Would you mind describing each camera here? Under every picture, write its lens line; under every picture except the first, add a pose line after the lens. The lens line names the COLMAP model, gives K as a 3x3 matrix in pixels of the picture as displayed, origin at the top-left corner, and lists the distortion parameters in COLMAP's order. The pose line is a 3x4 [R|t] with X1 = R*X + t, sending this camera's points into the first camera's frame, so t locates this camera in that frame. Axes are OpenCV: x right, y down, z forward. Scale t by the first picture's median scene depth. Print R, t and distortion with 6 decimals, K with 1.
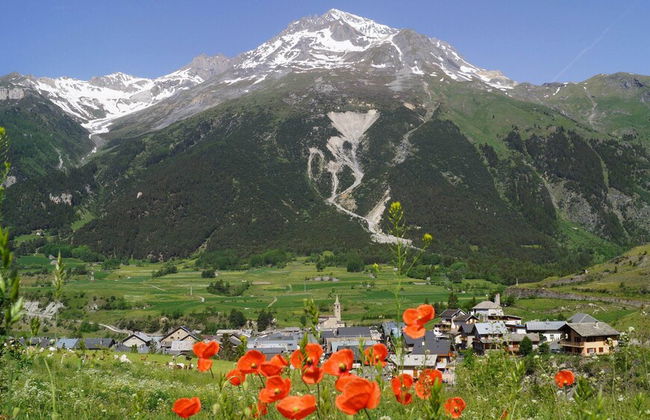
lens RADIAL K [[744.4, 0, 325.0], [0, 744.4, 210.0], [0, 0, 1]] dist [-0.012072, -0.009037]
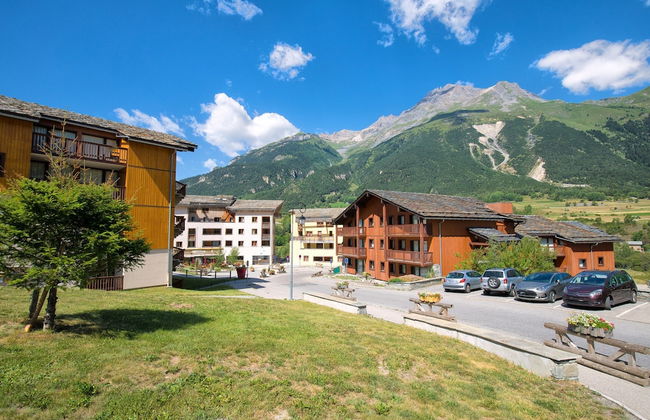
lens RADIAL K [[744.4, 0, 325.0], [0, 744.4, 210.0], [0, 0, 1]] dist [-0.012072, -0.009037]
pose [[0.884849, -0.004746, -0.465853, 0.478564], [0.061176, 0.992473, 0.106088, -0.131122], [0.461843, -0.122371, 0.878480, -0.673727]]
